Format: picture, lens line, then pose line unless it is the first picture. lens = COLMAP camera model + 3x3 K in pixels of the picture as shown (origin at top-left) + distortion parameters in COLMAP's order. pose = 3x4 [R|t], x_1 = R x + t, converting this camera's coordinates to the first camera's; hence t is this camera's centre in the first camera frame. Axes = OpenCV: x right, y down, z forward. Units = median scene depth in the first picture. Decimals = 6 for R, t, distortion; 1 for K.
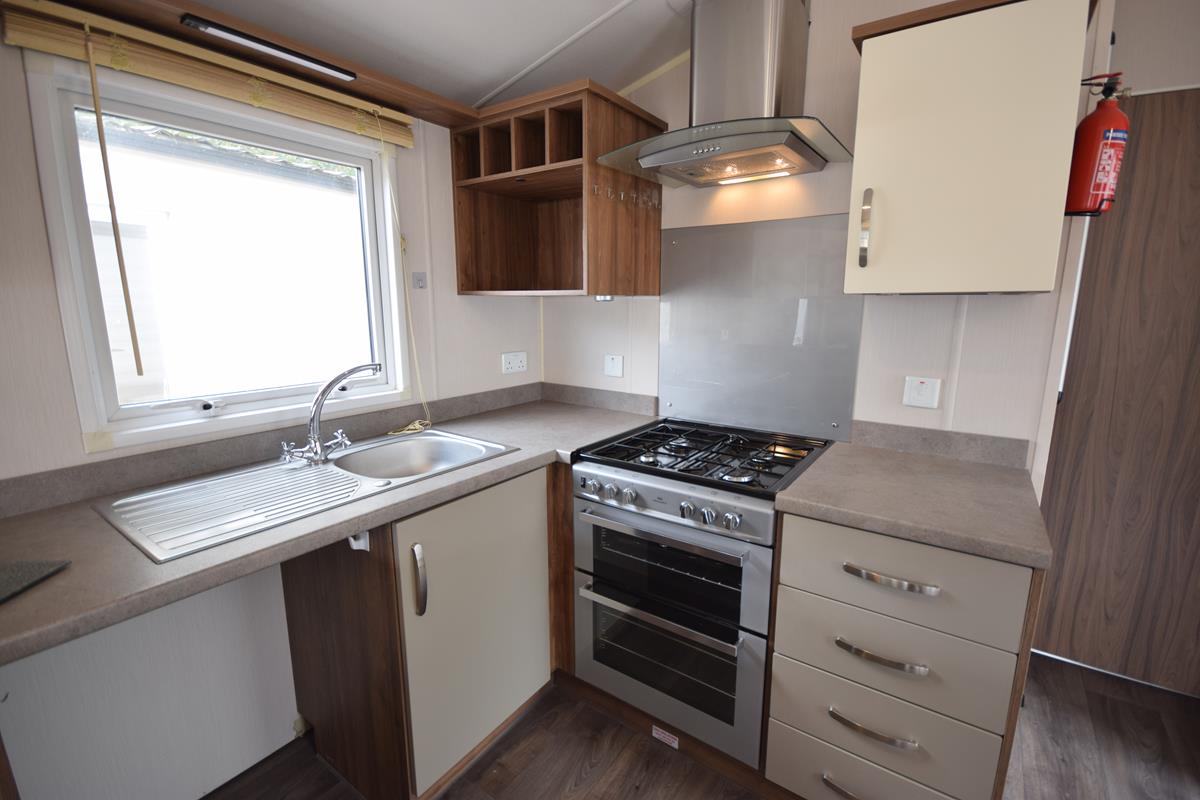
lens RADIAL K [[524.5, 0, 604.8], [0, 524.5, 397.0], [0, 0, 1]] dist [0.004777, -0.008813]
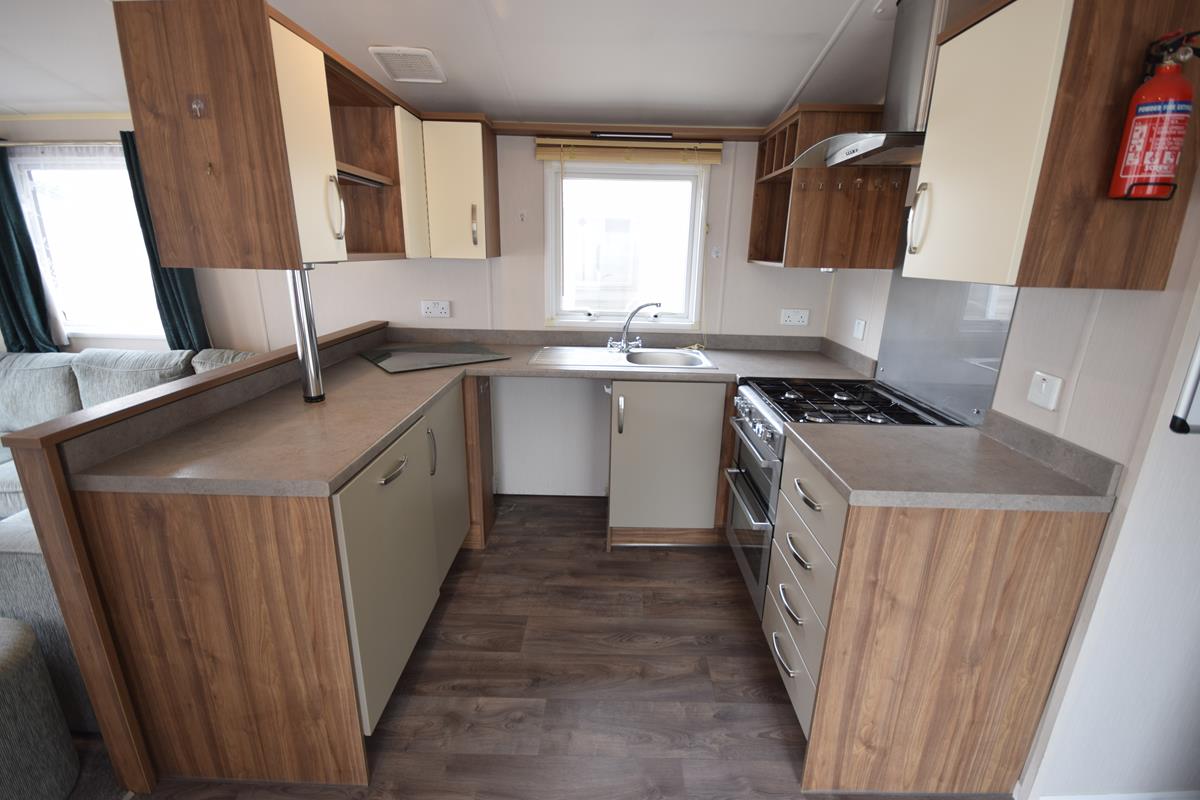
lens RADIAL K [[524.5, 0, 606.6], [0, 524.5, 400.6], [0, 0, 1]] dist [0.004777, -0.008813]
pose [[0.568126, 0.240319, -0.787070, 0.846491], [-0.169377, 0.970081, 0.173938, -0.020266], [0.805322, 0.034493, 0.591833, -0.147667]]
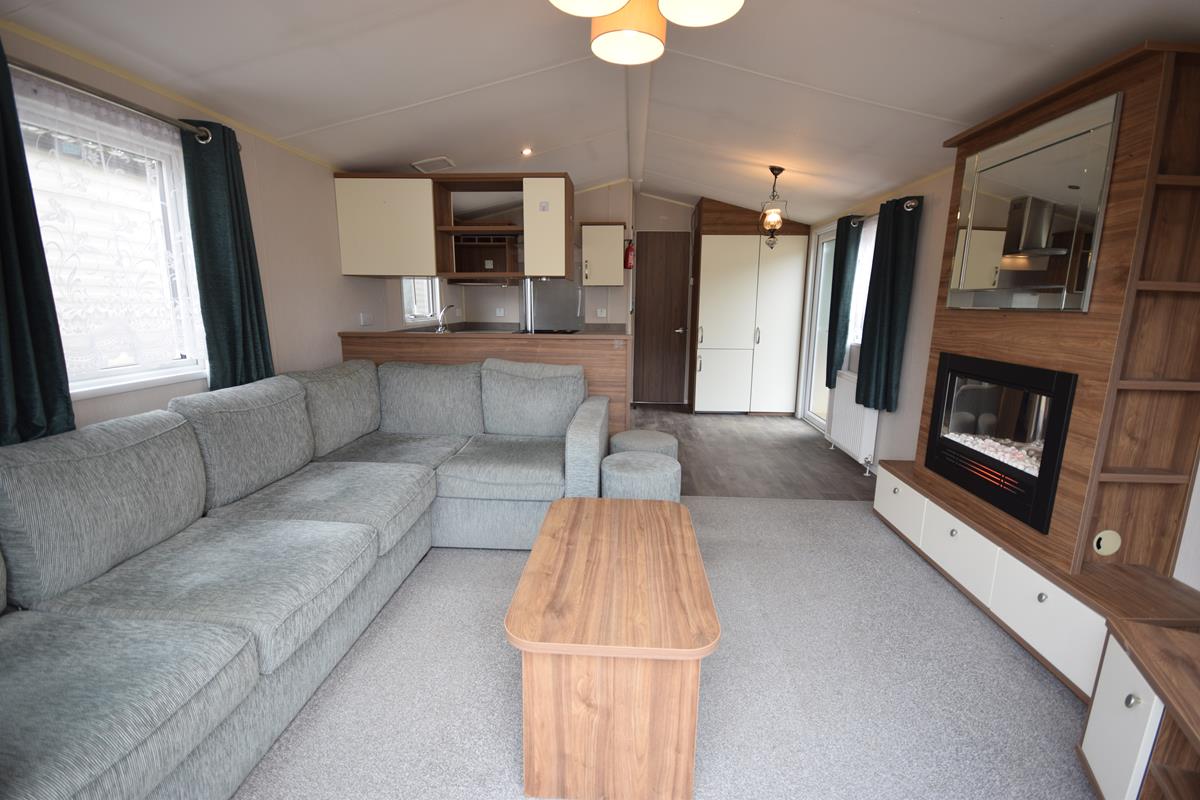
lens RADIAL K [[524.5, 0, 605.8], [0, 524.5, 400.6], [0, 0, 1]] dist [0.004777, -0.008813]
pose [[0.848161, -0.095678, 0.521026, -1.257341], [0.090920, 0.995252, 0.034756, 0.442697], [-0.521878, 0.017893, 0.852833, -1.996028]]
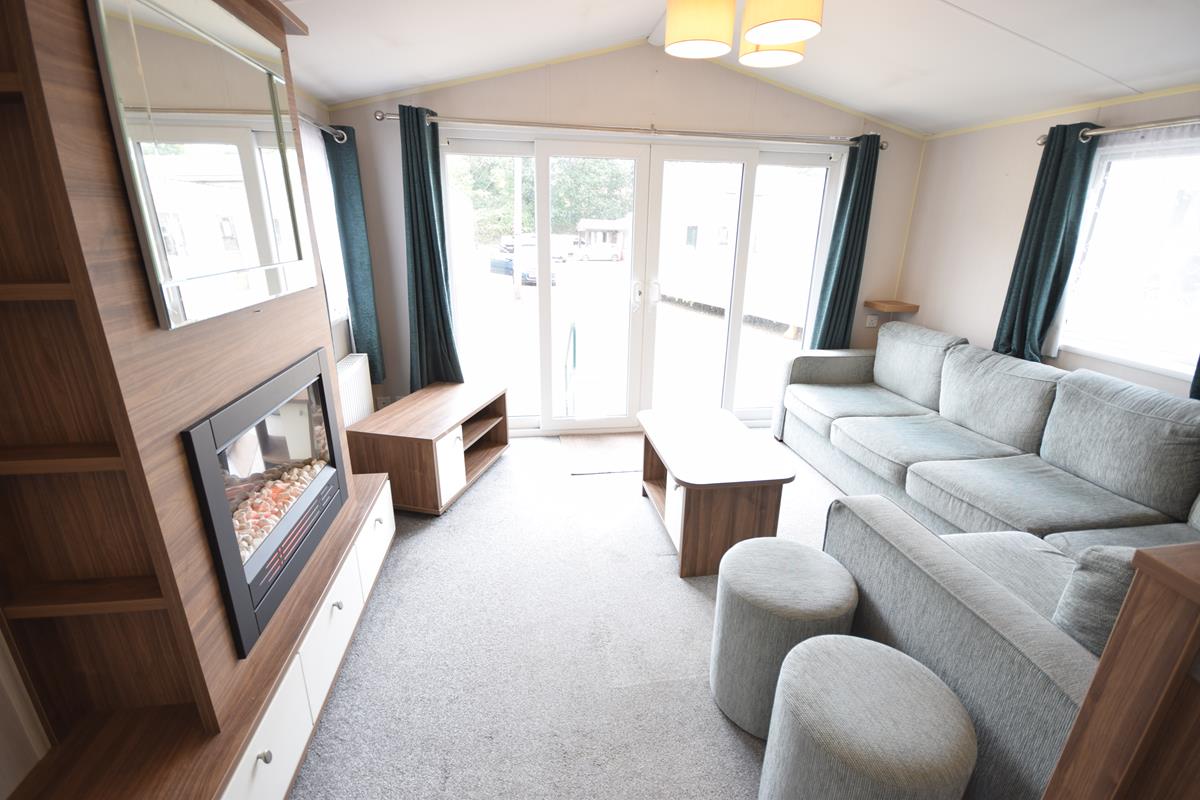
lens RADIAL K [[524.5, 0, 605.8], [0, 524.5, 401.0], [0, 0, 1]] dist [0.004777, -0.008813]
pose [[-0.720936, 0.198363, -0.664006, 0.456030], [-0.152406, 0.889319, 0.431144, 0.049792], [0.676036, 0.412025, -0.610910, -0.462144]]
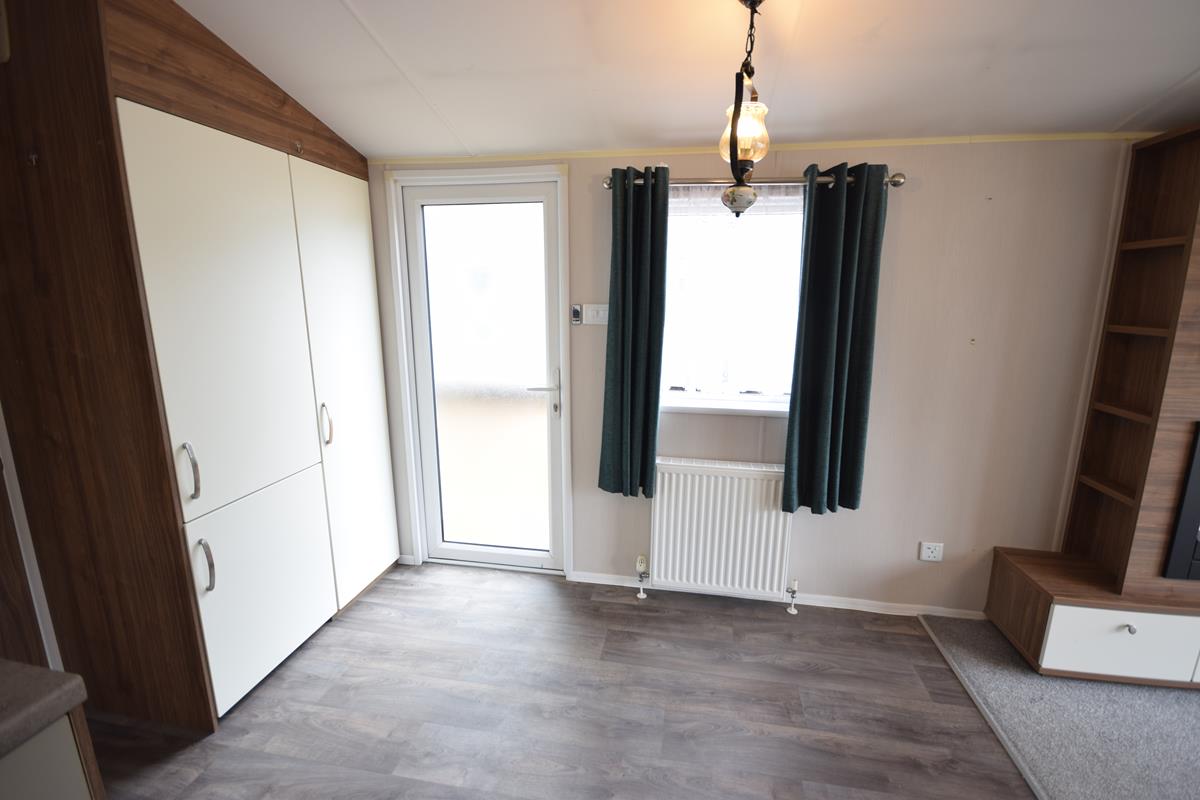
lens RADIAL K [[524.5, 0, 606.0], [0, 524.5, 401.0], [0, 0, 1]] dist [0.004777, -0.008813]
pose [[-0.422793, -0.190369, 0.886005, -0.020543], [0.158961, 0.946949, 0.279318, -0.097683], [-0.892175, 0.258934, -0.370103, 0.299627]]
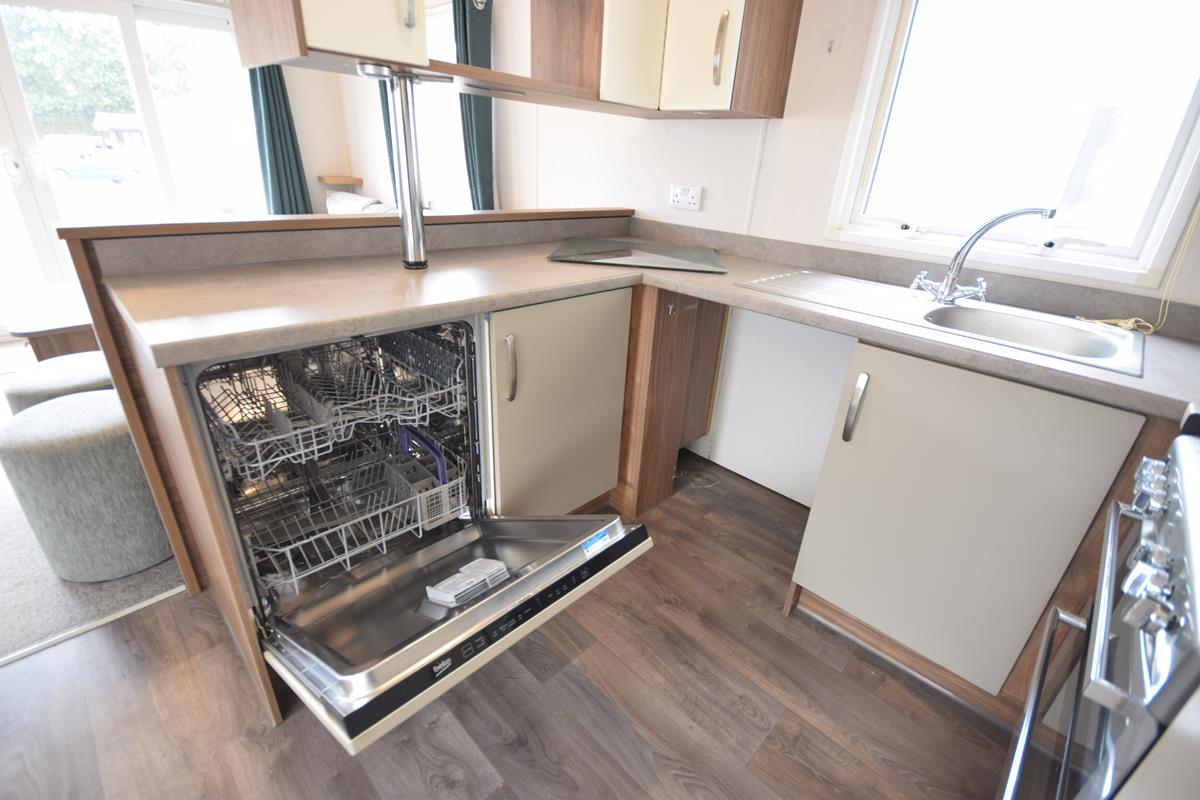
lens RADIAL K [[524.5, 0, 605.4], [0, 524.5, 399.2], [0, 0, 1]] dist [0.004777, -0.008813]
pose [[-0.155680, 0.401164, -0.902680, 0.482237], [-0.238054, 0.871652, 0.428431, 0.009236], [0.958694, 0.281584, -0.040200, 0.420409]]
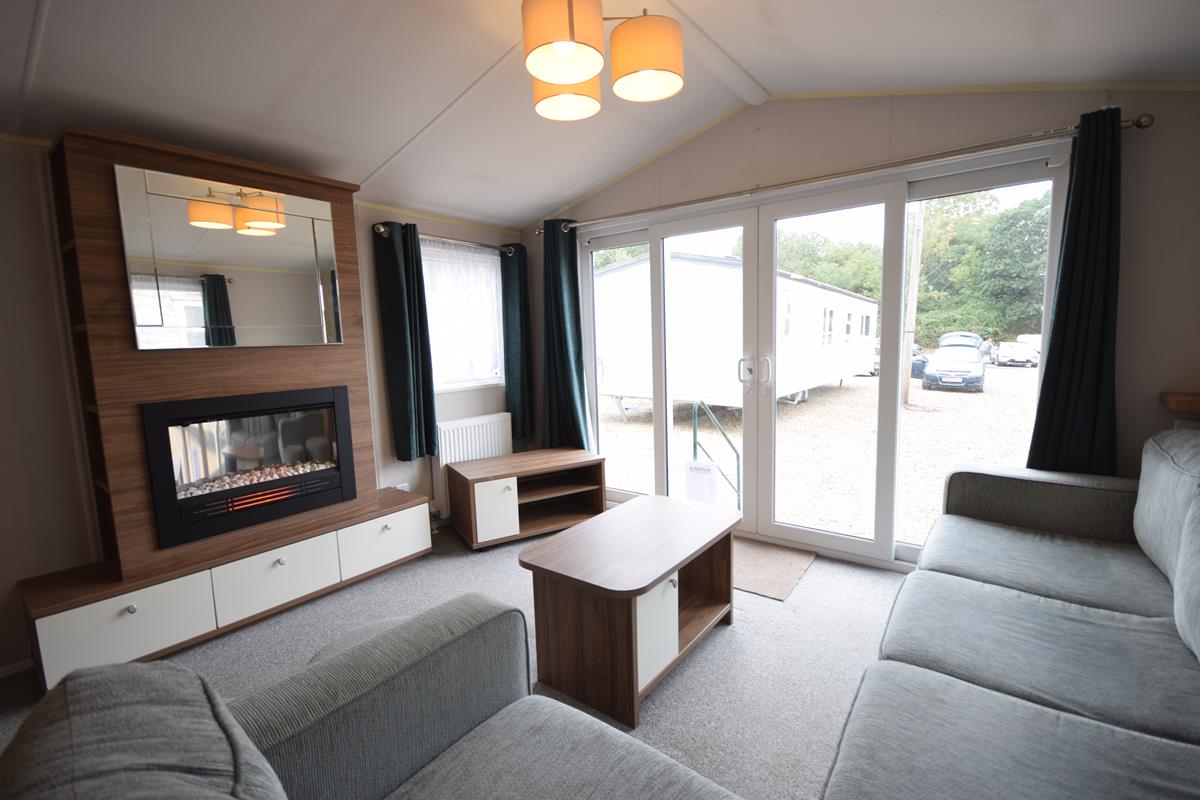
lens RADIAL K [[524.5, 0, 609.0], [0, 524.5, 401.2], [0, 0, 1]] dist [0.004777, -0.008813]
pose [[-0.999205, 0.014908, 0.036975, -0.729354], [0.025401, 0.952901, 0.302215, 0.095323], [-0.030728, 0.302914, -0.952523, -0.066095]]
